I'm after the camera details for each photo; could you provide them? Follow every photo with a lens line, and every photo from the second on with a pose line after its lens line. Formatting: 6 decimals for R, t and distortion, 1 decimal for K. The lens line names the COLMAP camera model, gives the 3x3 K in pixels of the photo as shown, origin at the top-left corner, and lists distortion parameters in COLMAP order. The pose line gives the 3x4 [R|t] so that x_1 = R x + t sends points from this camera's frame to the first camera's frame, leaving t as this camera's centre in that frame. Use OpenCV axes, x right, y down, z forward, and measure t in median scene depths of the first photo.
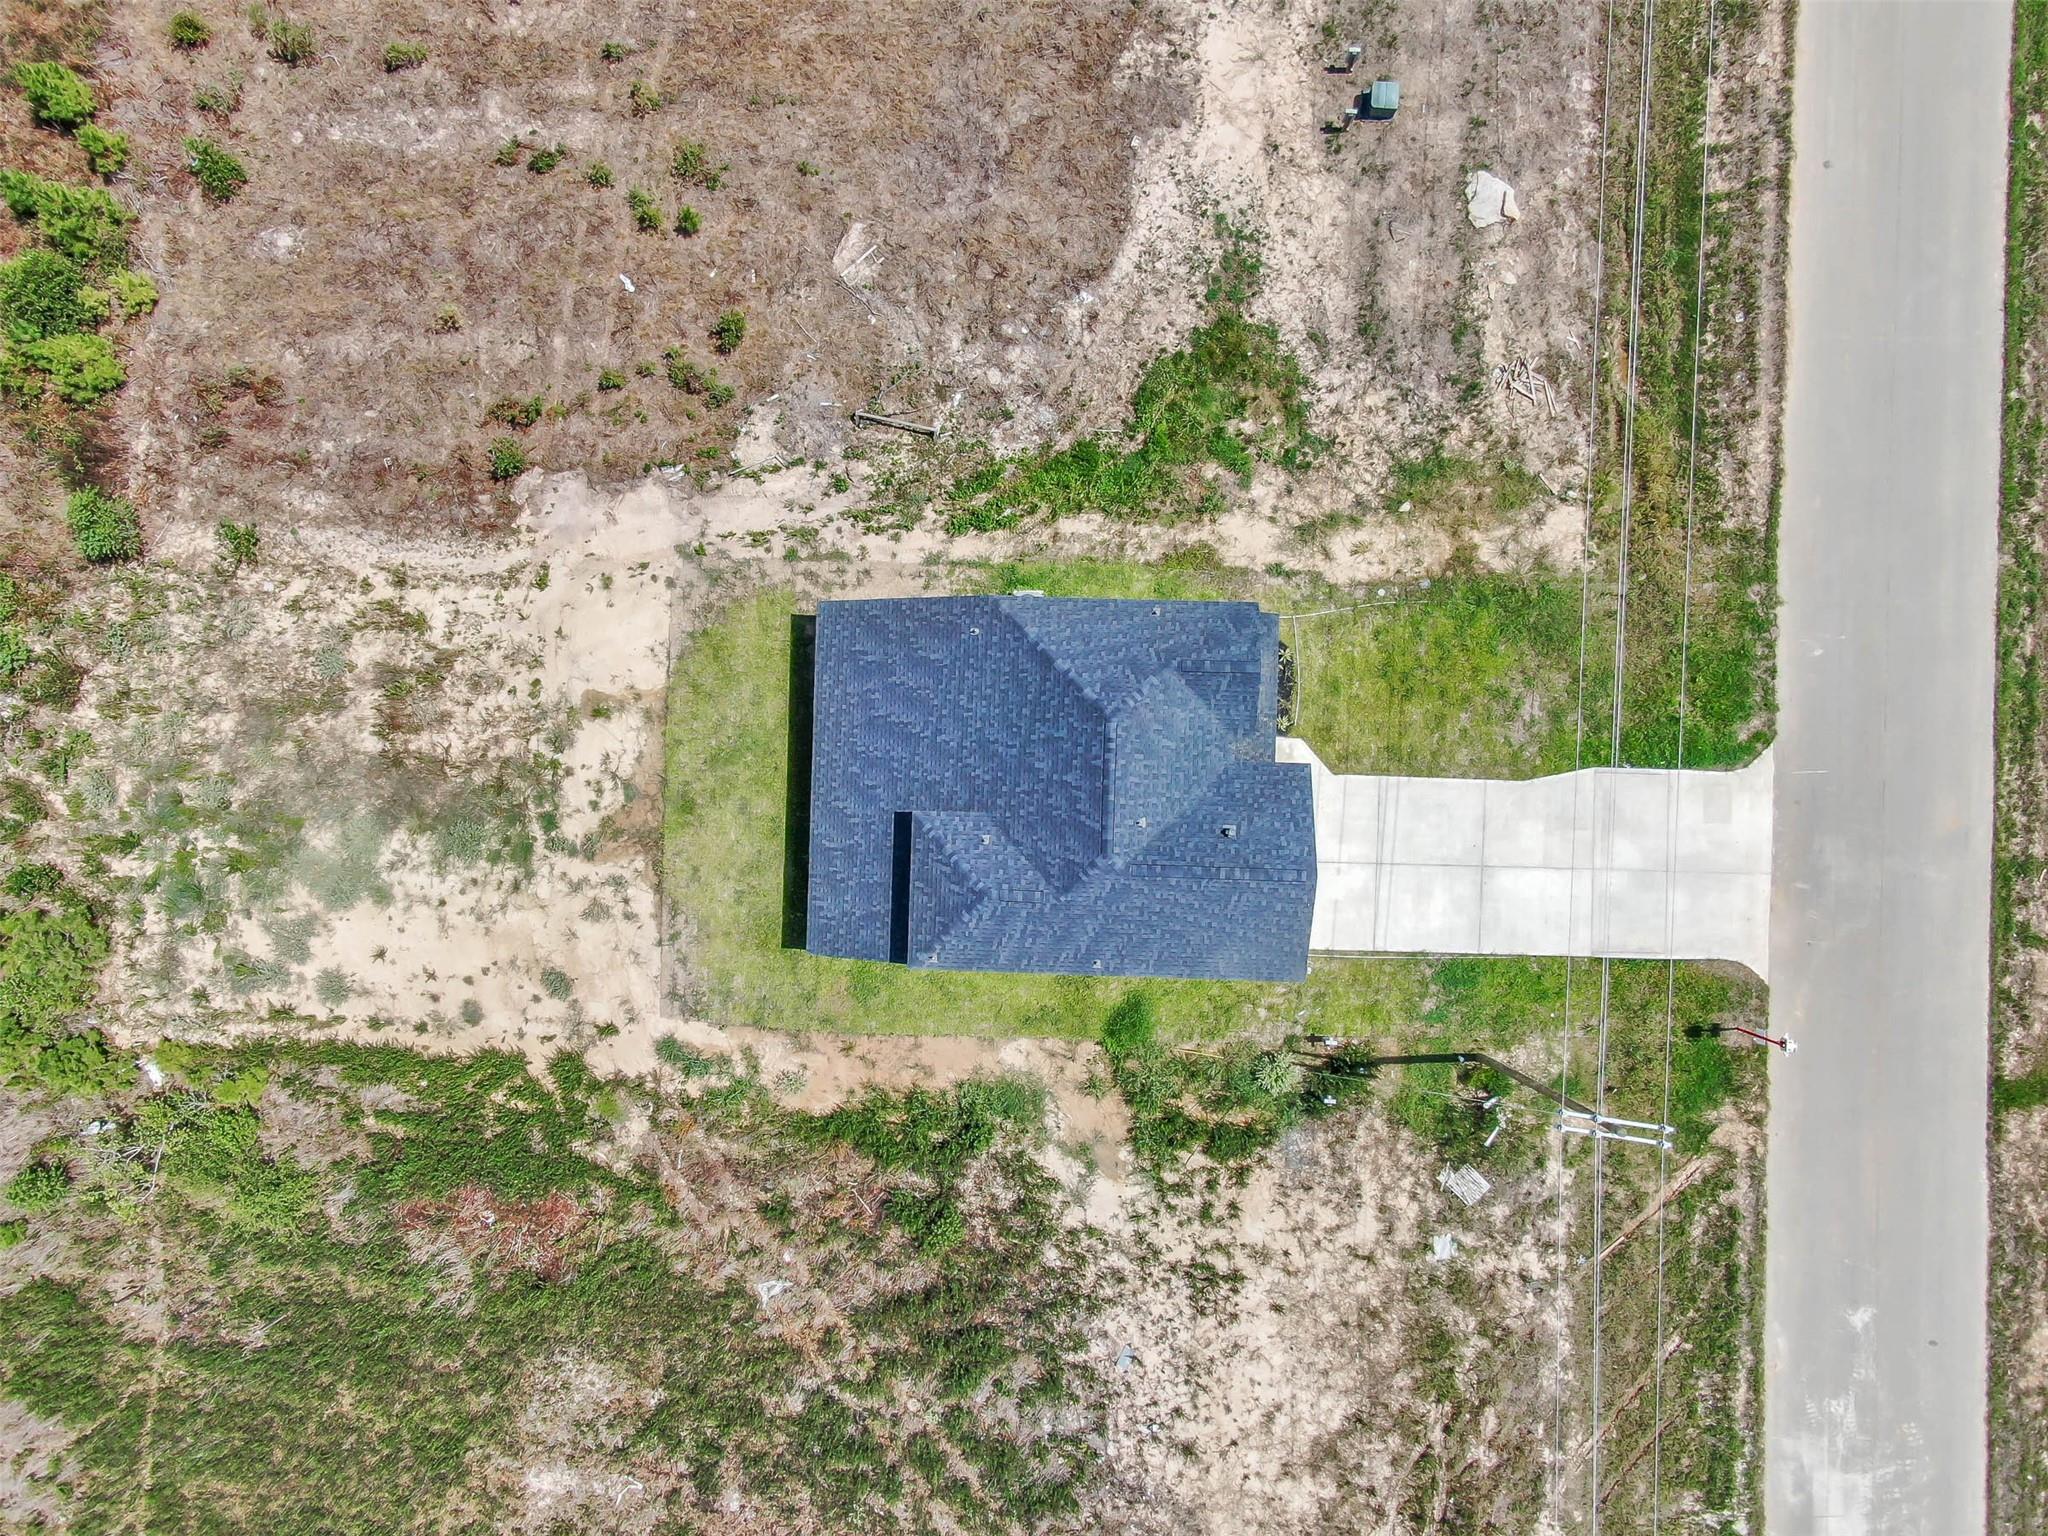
lens RADIAL K [[1485.5, 0, 1020.8], [0, 1485.5, 771.0], [0, 0, 1]] dist [-0.018365, 0.004368]
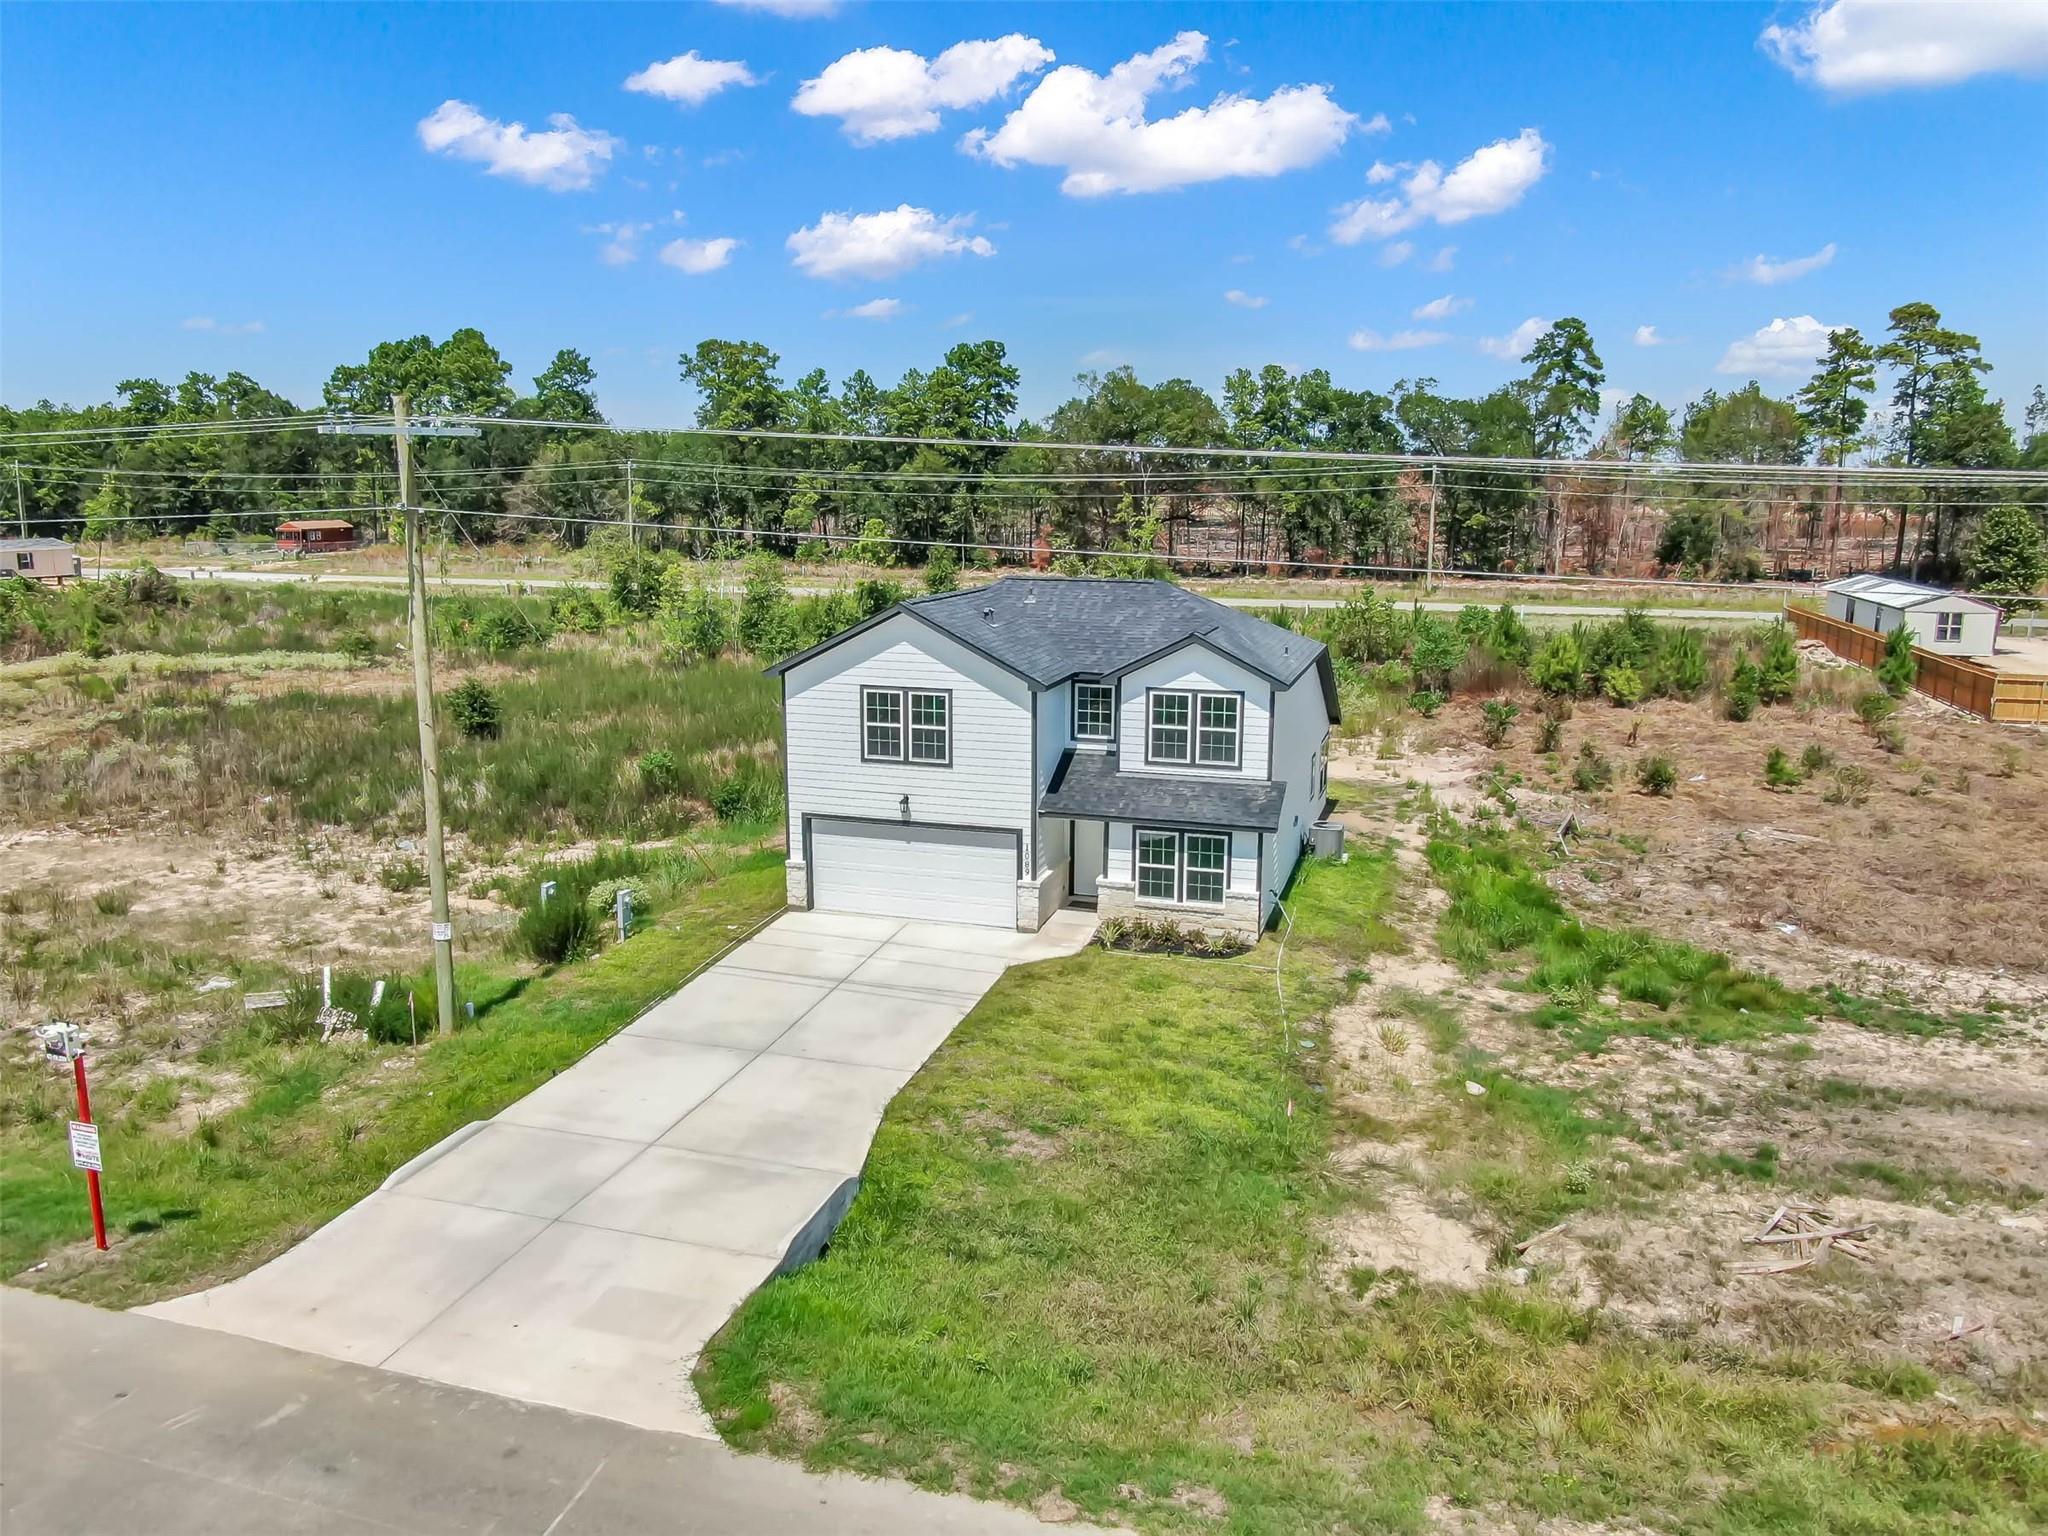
lens RADIAL K [[1485.5, 0, 1020.8], [0, 1485.5, 771.0], [0, 0, 1]] dist [-0.018365, 0.004368]
pose [[-0.266476, 0.206045, -0.941561, 0.754214], [-0.963803, -0.048200, 0.262223, -0.156114], [0.008646, 0.977355, 0.211431, 0.785190]]
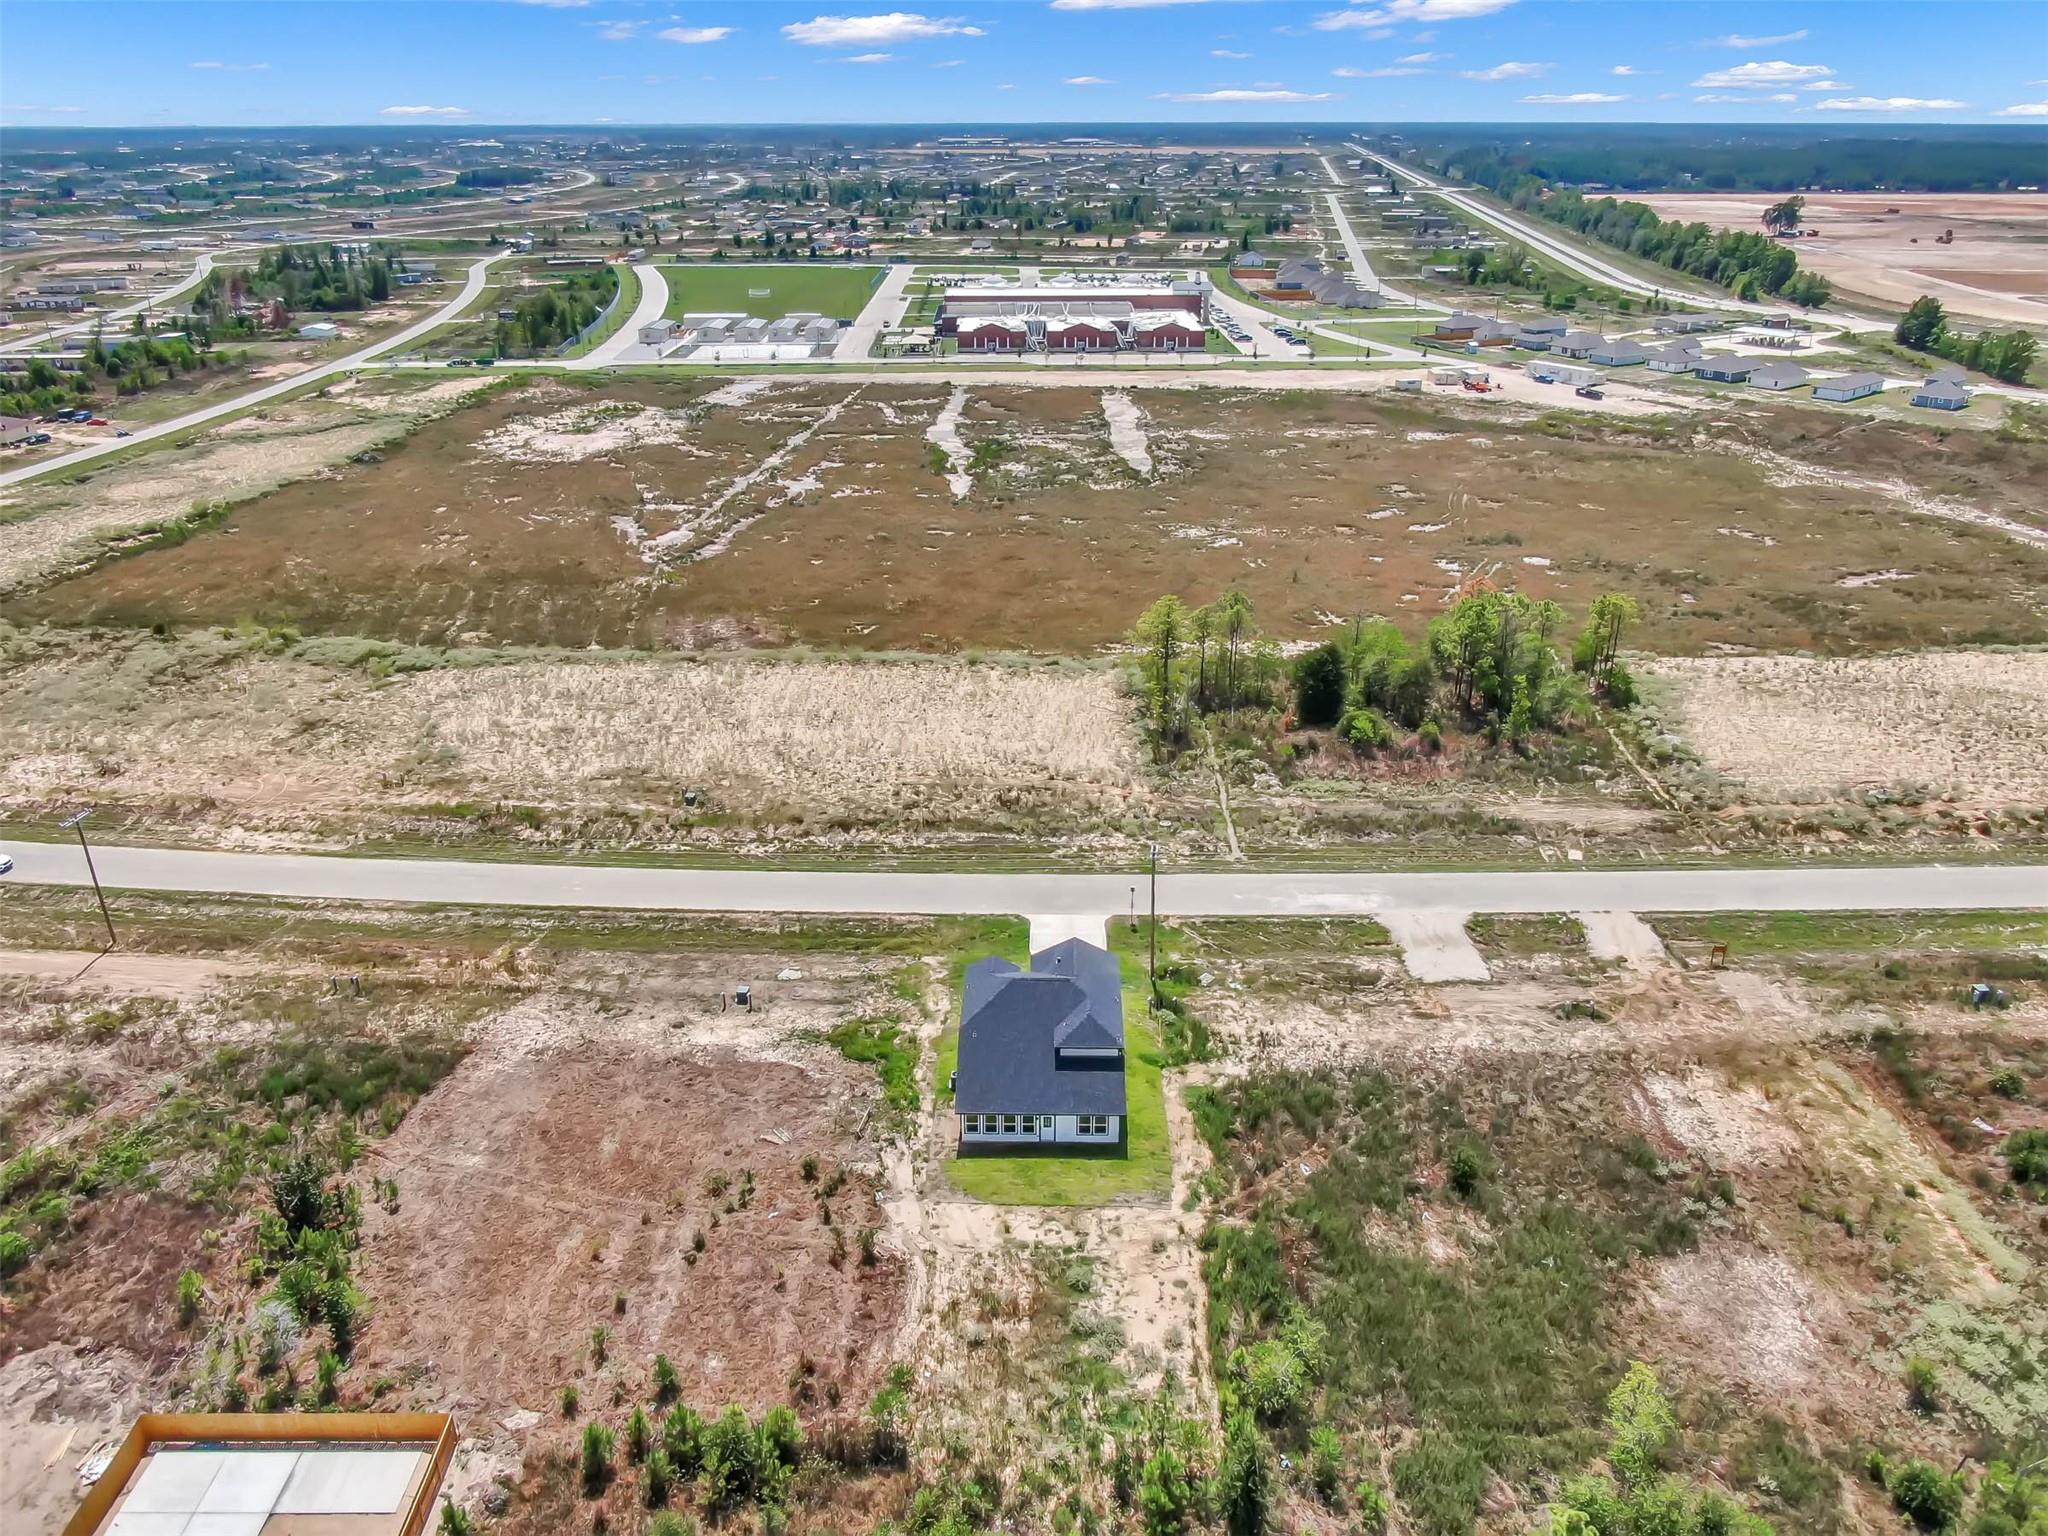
lens RADIAL K [[1485.5, 0, 1020.8], [0, 1485.5, 771.0], [0, 0, 1]] dist [-0.018365, 0.004368]
pose [[-0.009036, -0.387733, 0.921727, -1.745032], [0.999936, 0.002809, 0.010984, -0.044127], [-0.006847, 0.921767, 0.387683, -0.222429]]
